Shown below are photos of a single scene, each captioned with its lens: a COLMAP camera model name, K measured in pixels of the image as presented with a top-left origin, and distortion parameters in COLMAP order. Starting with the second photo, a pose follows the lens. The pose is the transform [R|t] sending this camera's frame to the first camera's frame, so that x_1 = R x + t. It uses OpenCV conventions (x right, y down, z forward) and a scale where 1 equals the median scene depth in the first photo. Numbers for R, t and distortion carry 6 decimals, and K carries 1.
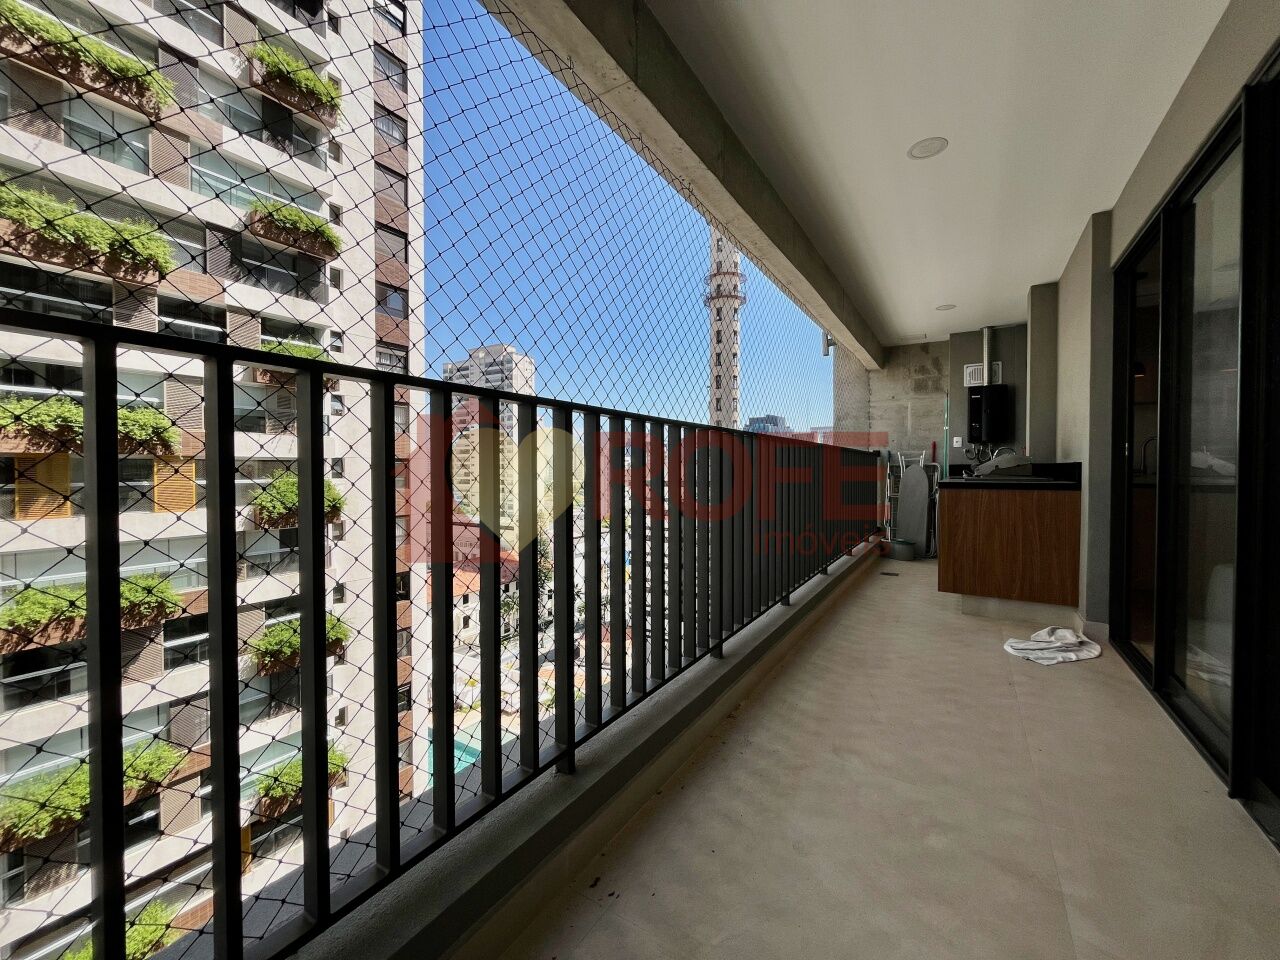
lens RADIAL K [[514.1, 0, 638.7], [0, 514.1, 476.9], [0, 0, 1]] dist [-0.000616, -0.000834]
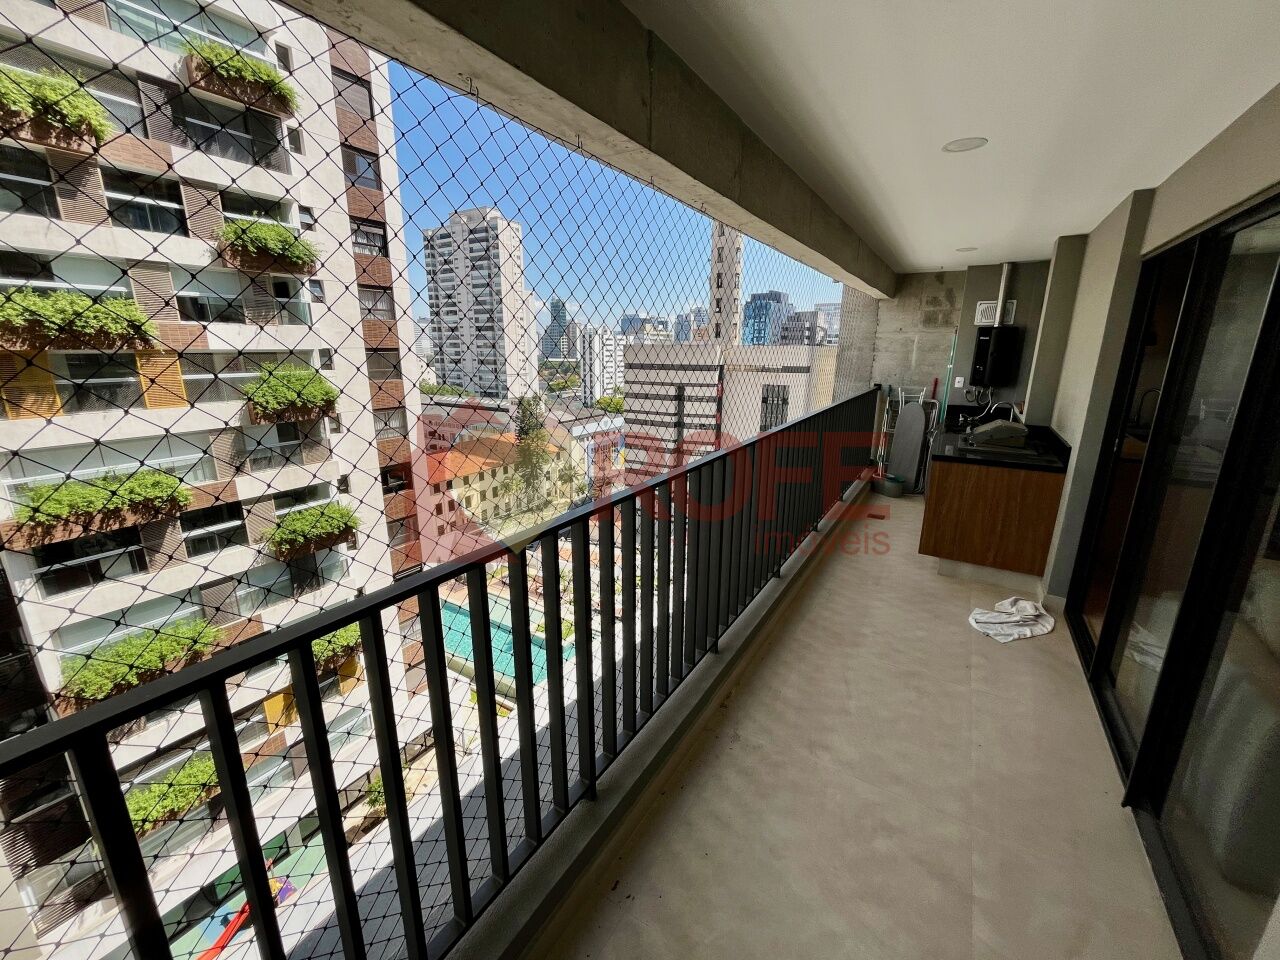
lens RADIAL K [[513.7, 0, 638.1], [0, 513.7, 477.7], [0, 0, 1]] dist [-0.001282, -0.000152]
pose [[0.999969, 0.002225, 0.007528, -0.009203], [-0.003879, 0.973773, 0.227487, -0.117227], [-0.006824, -0.227509, 0.973752, -0.006059]]
